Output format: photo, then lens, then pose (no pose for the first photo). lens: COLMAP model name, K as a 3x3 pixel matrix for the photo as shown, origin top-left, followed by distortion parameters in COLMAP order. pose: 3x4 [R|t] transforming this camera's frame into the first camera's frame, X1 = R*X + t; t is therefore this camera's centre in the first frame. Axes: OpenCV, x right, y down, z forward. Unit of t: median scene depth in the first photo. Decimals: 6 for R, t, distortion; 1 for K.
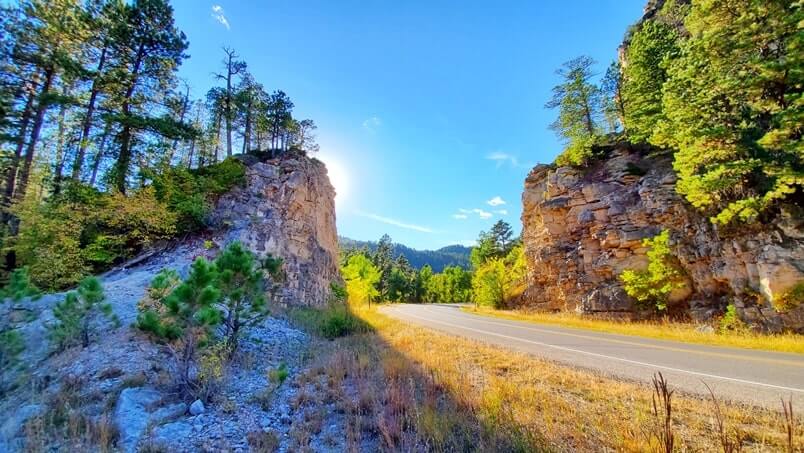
lens RADIAL K [[319.0, 0, 415.4], [0, 319.0, 218.5], [0, 0, 1]] dist [-0.012152, 0.000017]
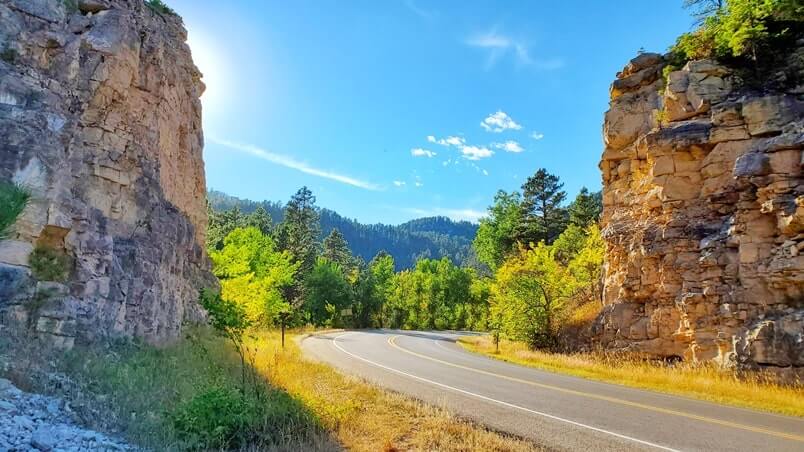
lens RADIAL K [[581.3, 0, 397.5], [0, 581.3, 203.6], [0, 0, 1]] dist [0.014679, 0.004149]
pose [[0.994195, 0.048982, 0.095797, -0.050734], [-0.054429, 0.996996, 0.055097, 0.026075], [-0.092811, -0.059992, 0.993875, 0.149642]]
